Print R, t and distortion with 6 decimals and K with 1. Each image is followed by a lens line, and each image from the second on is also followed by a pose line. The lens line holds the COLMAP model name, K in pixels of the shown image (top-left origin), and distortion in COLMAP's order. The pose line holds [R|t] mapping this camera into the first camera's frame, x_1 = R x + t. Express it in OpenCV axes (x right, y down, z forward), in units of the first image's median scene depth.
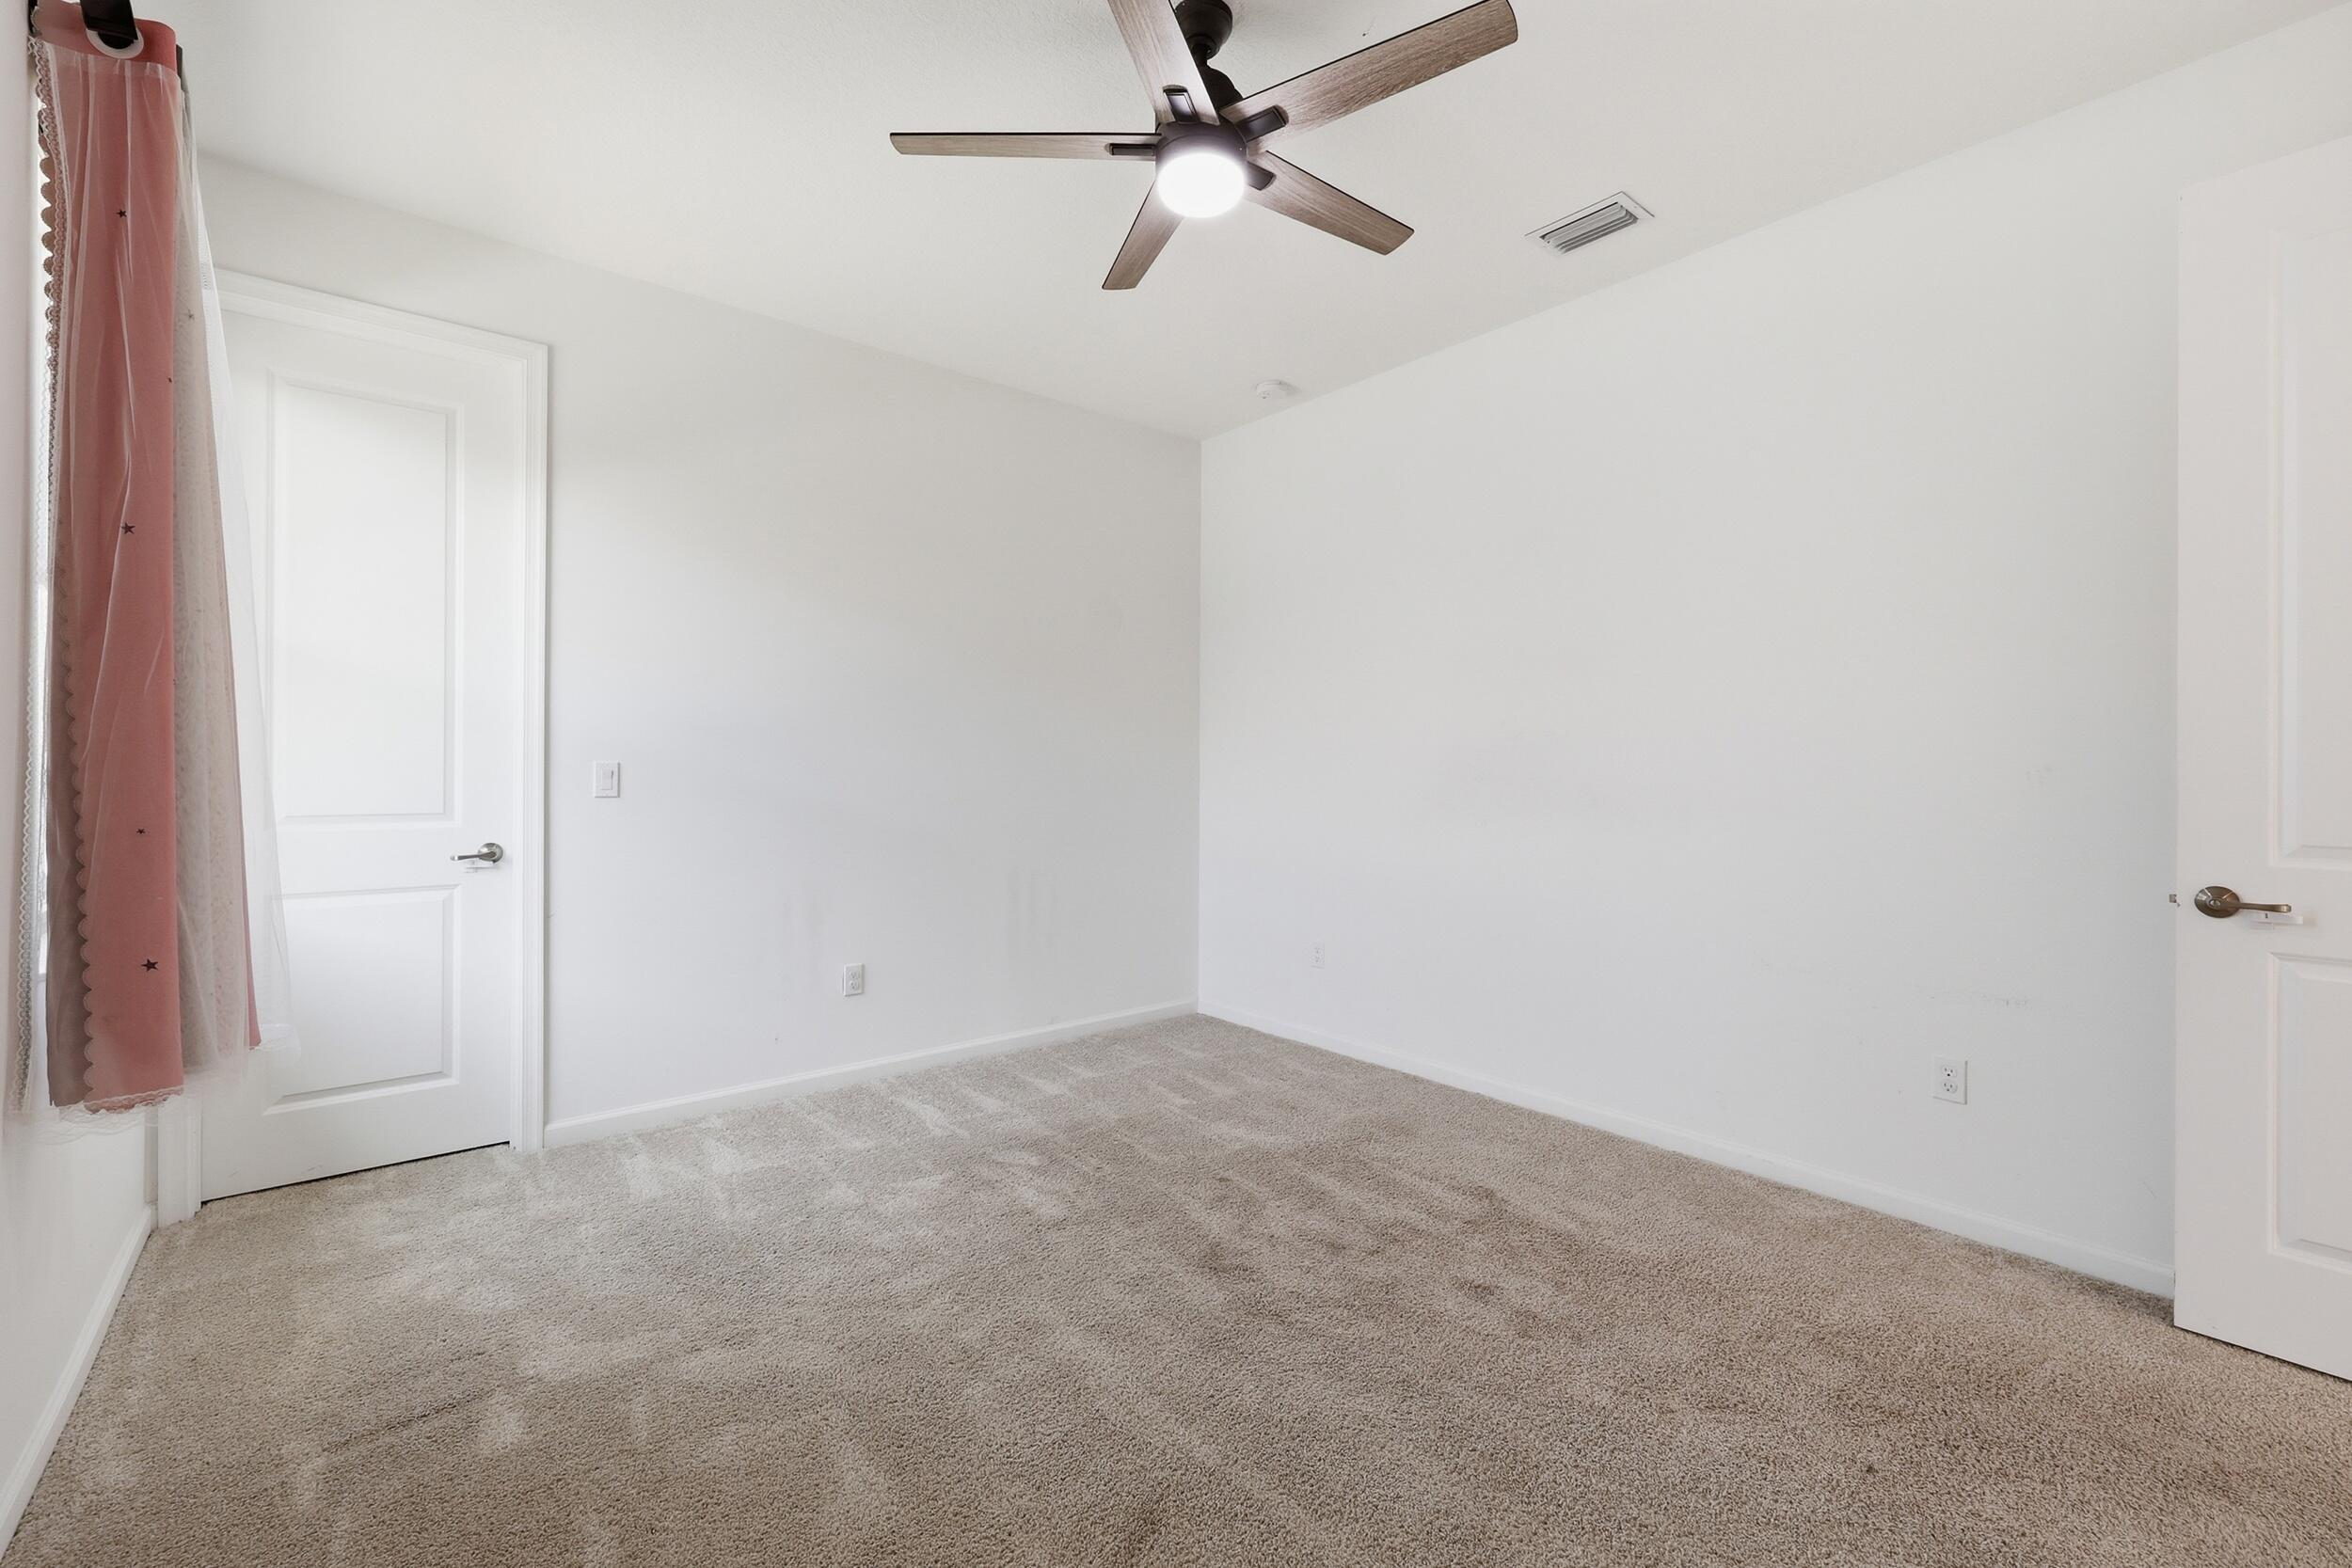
lens RADIAL K [[972.6, 0, 1174.3], [0, 972.6, 771.3], [0, 0, 1]] dist [-0.001568, -0.000109]
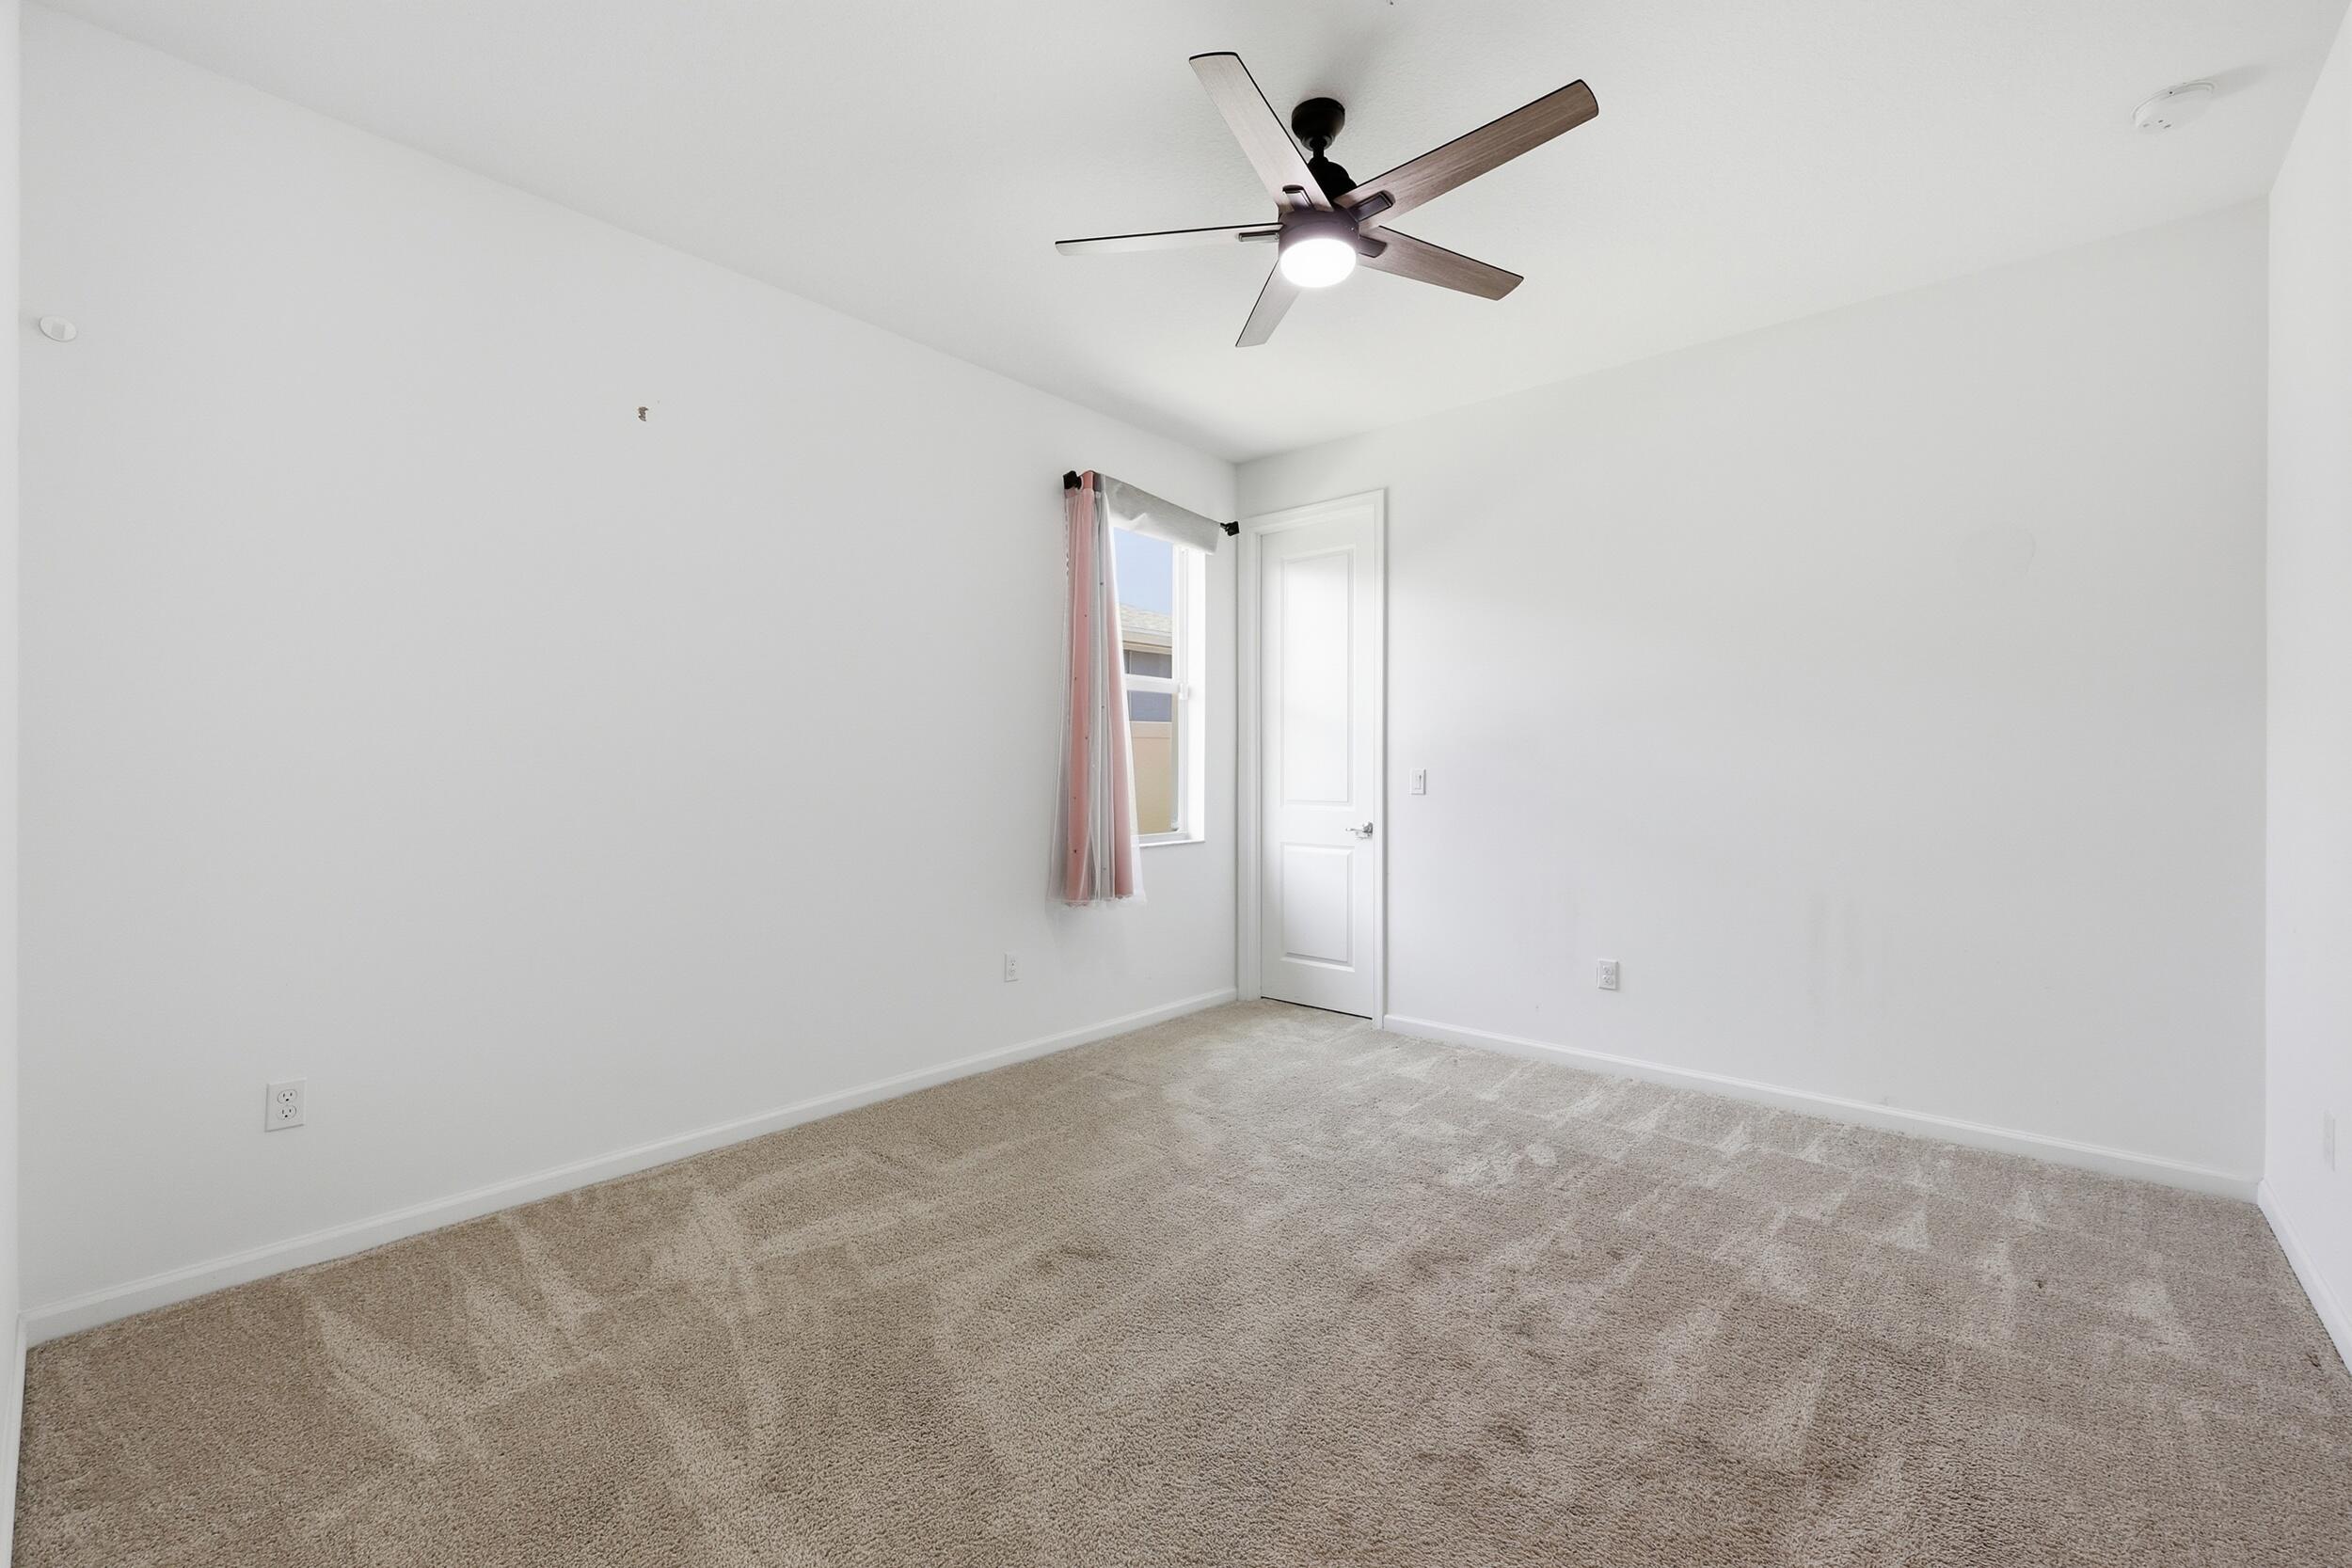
lens RADIAL K [[972.6, 0, 1174.3], [0, 972.6, 771.3], [0, 0, 1]] dist [-0.001568, -0.000109]
pose [[0.157435, -0.004926, -0.987517, 0.808570], [-0.008650, 0.999942, -0.006368, 0.006477], [0.987492, 0.009545, 0.157383, 0.468084]]
